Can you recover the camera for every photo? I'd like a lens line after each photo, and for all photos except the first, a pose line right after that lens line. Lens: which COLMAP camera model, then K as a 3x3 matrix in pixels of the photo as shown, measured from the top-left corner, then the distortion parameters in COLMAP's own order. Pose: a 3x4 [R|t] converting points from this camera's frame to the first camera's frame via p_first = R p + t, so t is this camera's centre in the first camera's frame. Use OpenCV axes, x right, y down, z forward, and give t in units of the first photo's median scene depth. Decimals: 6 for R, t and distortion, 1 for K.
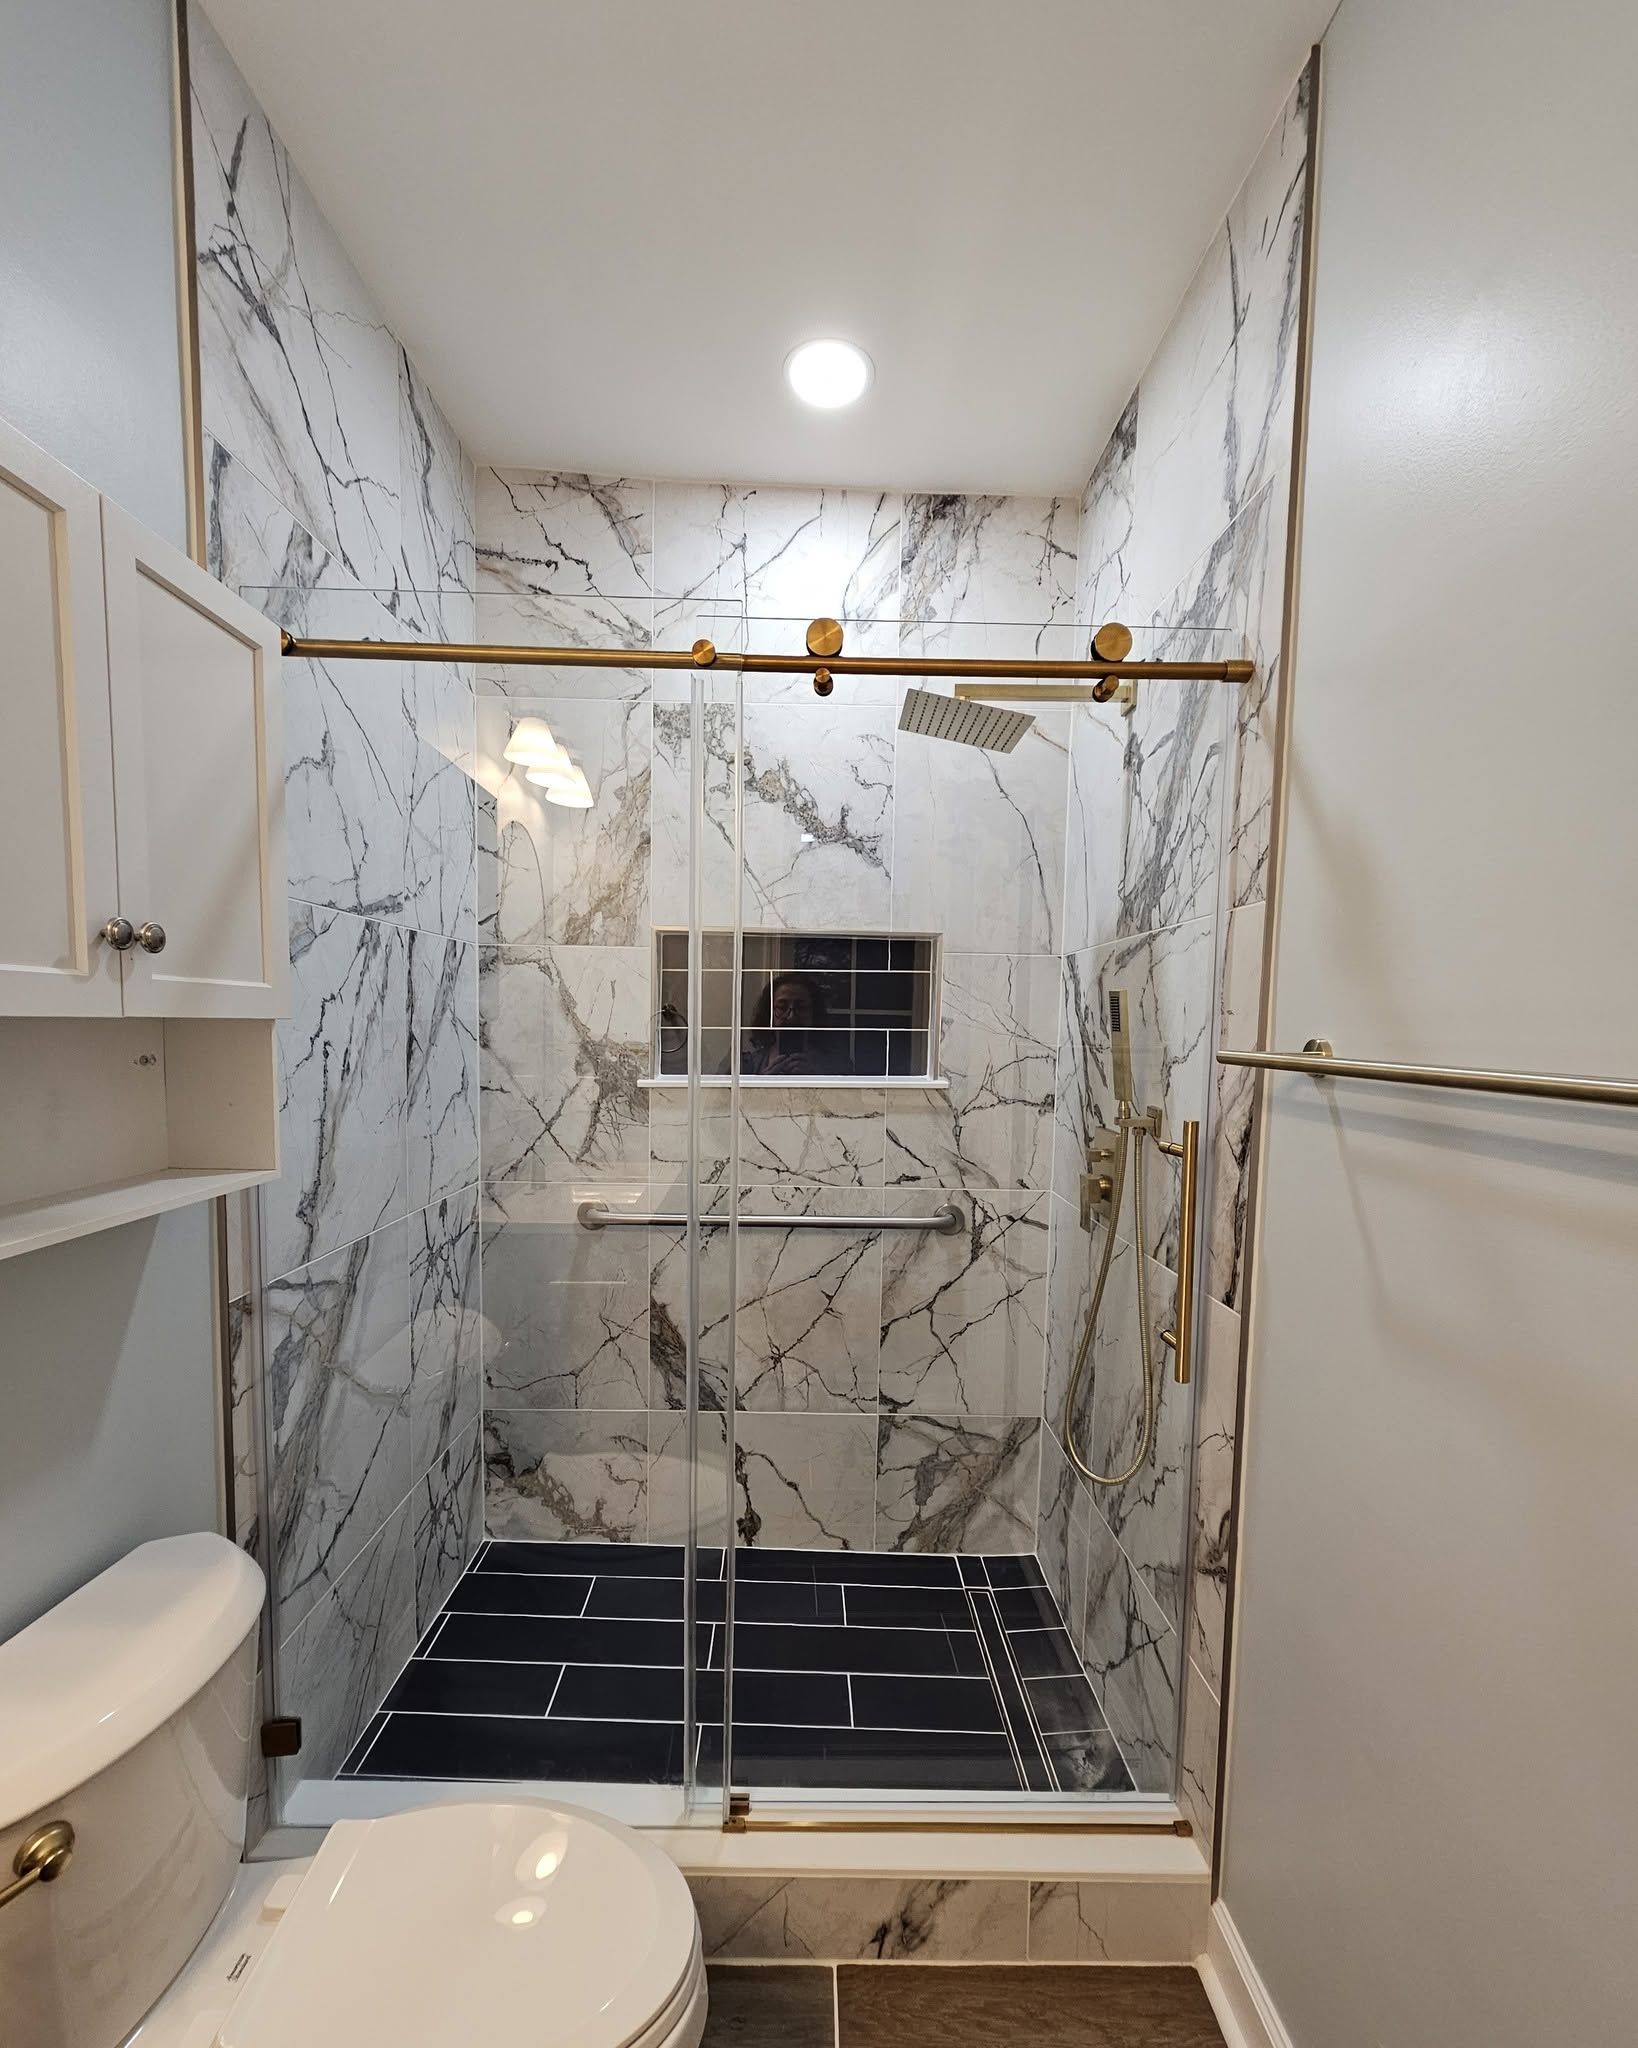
lens RADIAL K [[896.0, 0, 813.0], [0, 896.0, 1092.2], [0, 0, 1]] dist [0.000777, 0.002851]
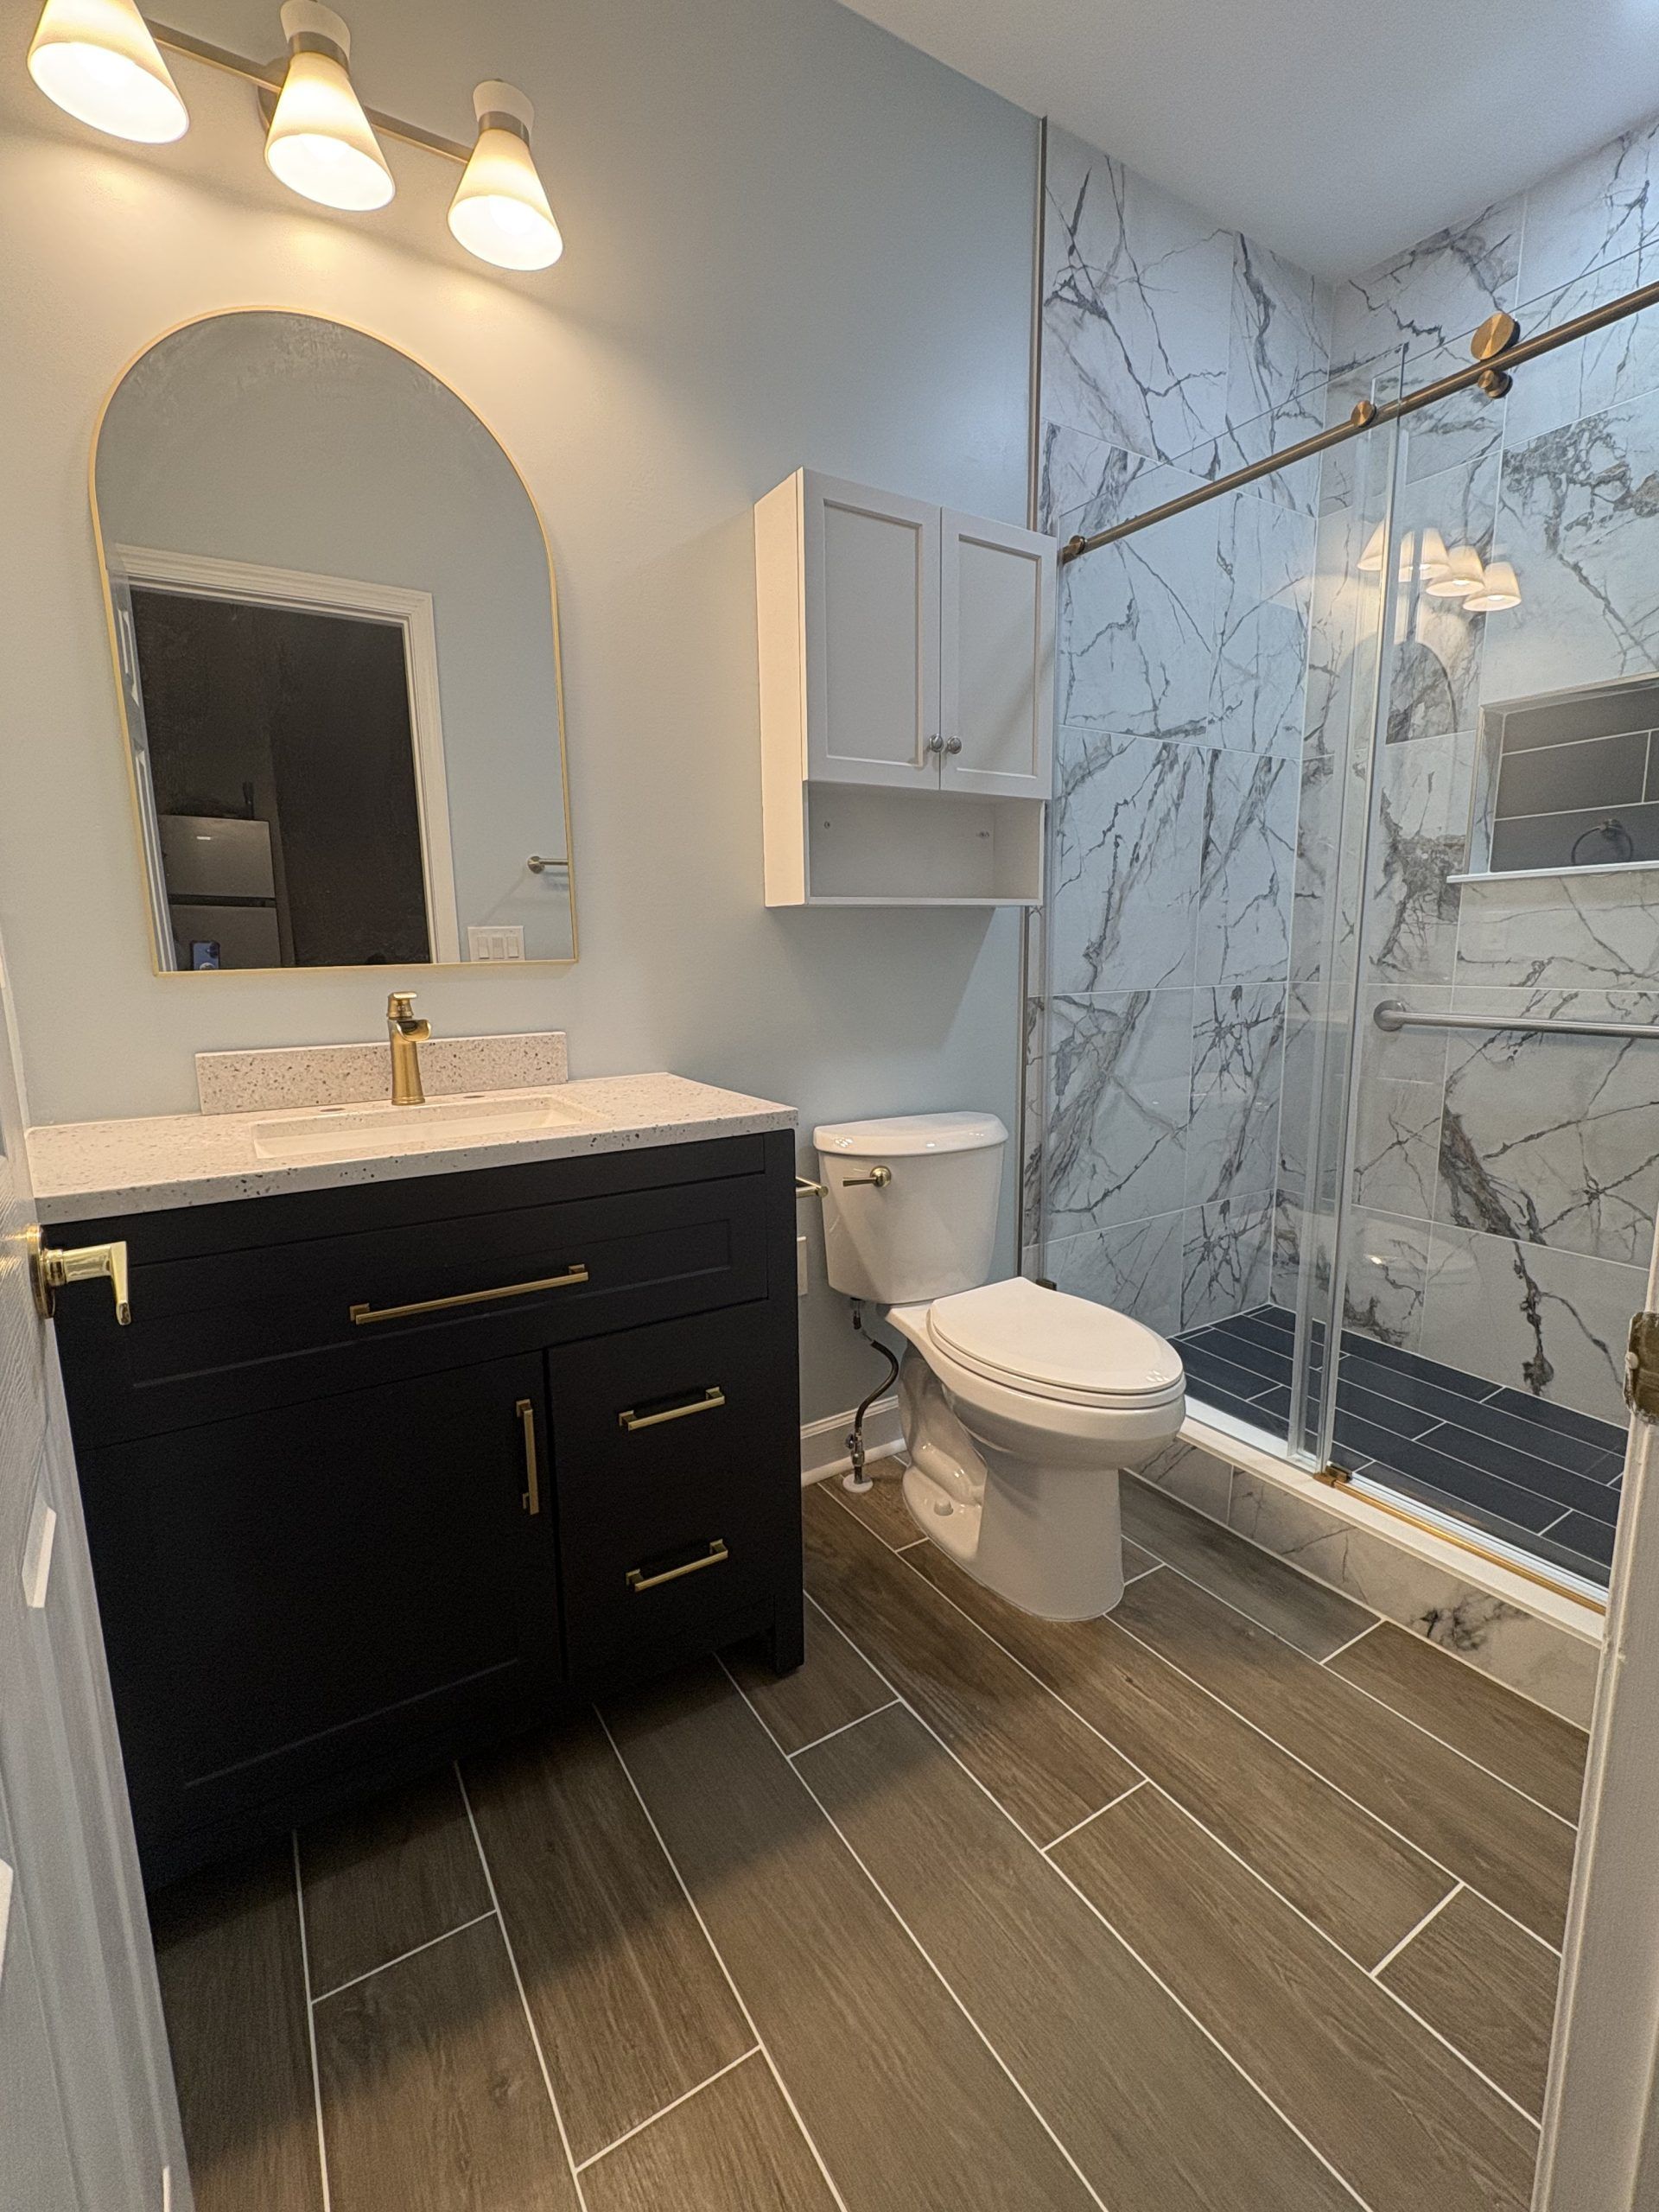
lens RADIAL K [[979.8, 0, 829.5], [0, 979.8, 1106.0], [0, 0, 1]] dist [0.001215, -0.000732]
pose [[0.526900, 0.114024, -0.842244, 0.440132], [-0.039419, 0.993172, 0.109796, 0.170123], [0.849013, -0.024651, 0.527797, -0.147835]]
